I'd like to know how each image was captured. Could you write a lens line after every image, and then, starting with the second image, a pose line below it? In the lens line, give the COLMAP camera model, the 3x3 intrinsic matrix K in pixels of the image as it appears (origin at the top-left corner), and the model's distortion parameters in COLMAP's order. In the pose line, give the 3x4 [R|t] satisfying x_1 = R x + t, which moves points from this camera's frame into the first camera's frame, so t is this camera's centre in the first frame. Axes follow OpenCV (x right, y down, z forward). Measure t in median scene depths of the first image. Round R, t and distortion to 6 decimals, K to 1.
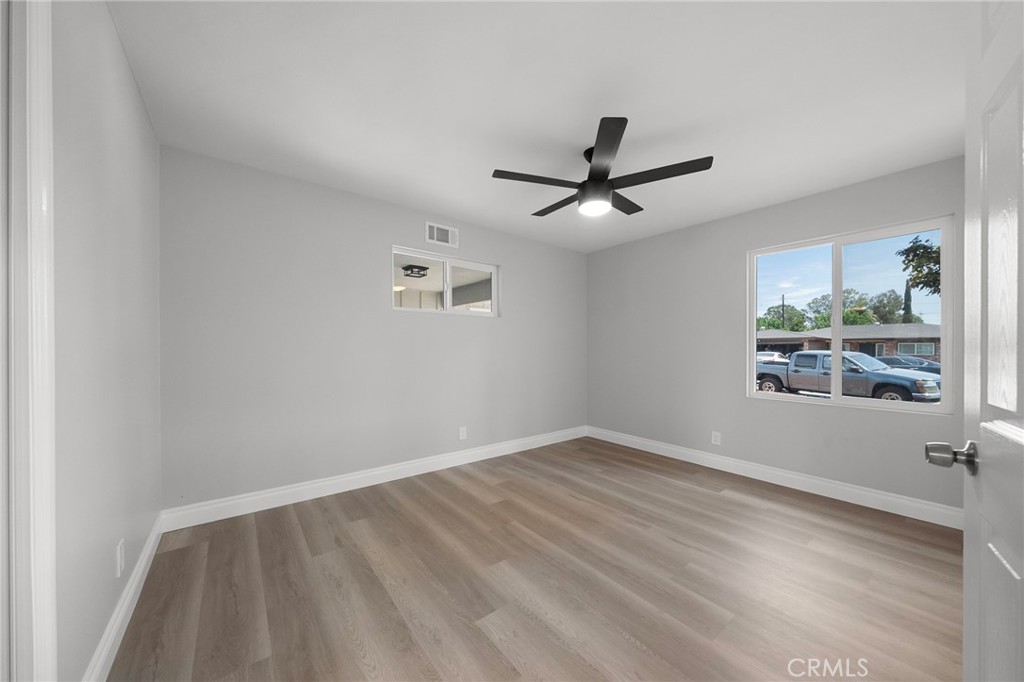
lens RADIAL K [[350.0, 0, 512.0], [0, 350.0, 341.0], [0, 0, 1]] dist [-0.002799, -0.000095]
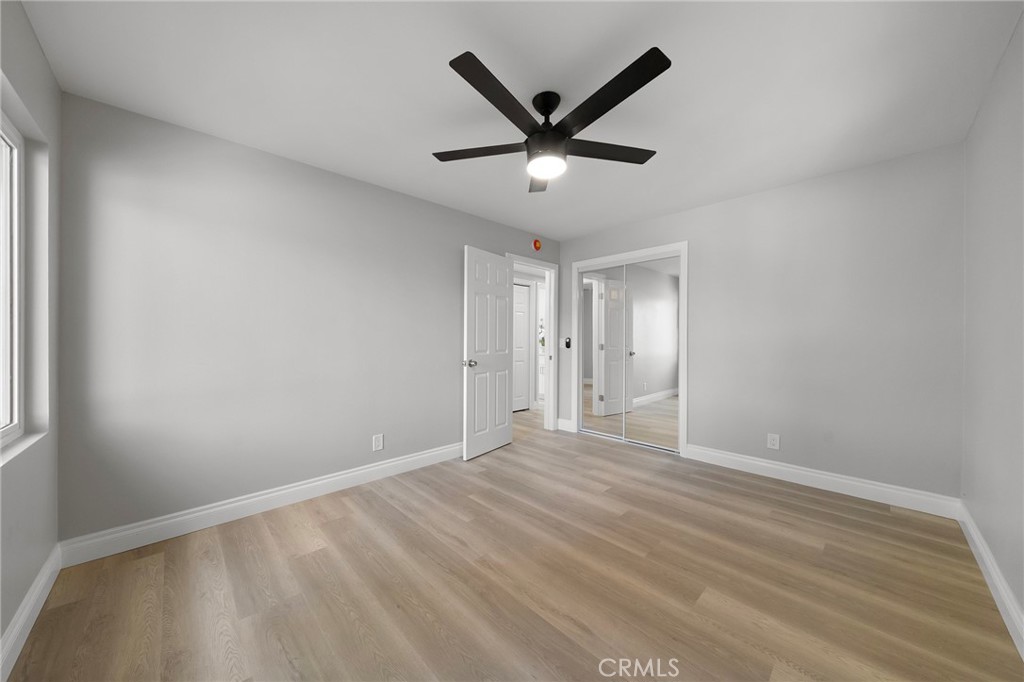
lens RADIAL K [[350.0, 0, 512.0], [0, 350.0, 341.0], [0, 0, 1]] dist [-0.002799, -0.000095]
pose [[-0.994833, -0.003768, -0.101456, 0.430673], [-0.001885, 0.999824, -0.018642, 0.044216], [0.101508, -0.018354, -0.994665, 1.961916]]
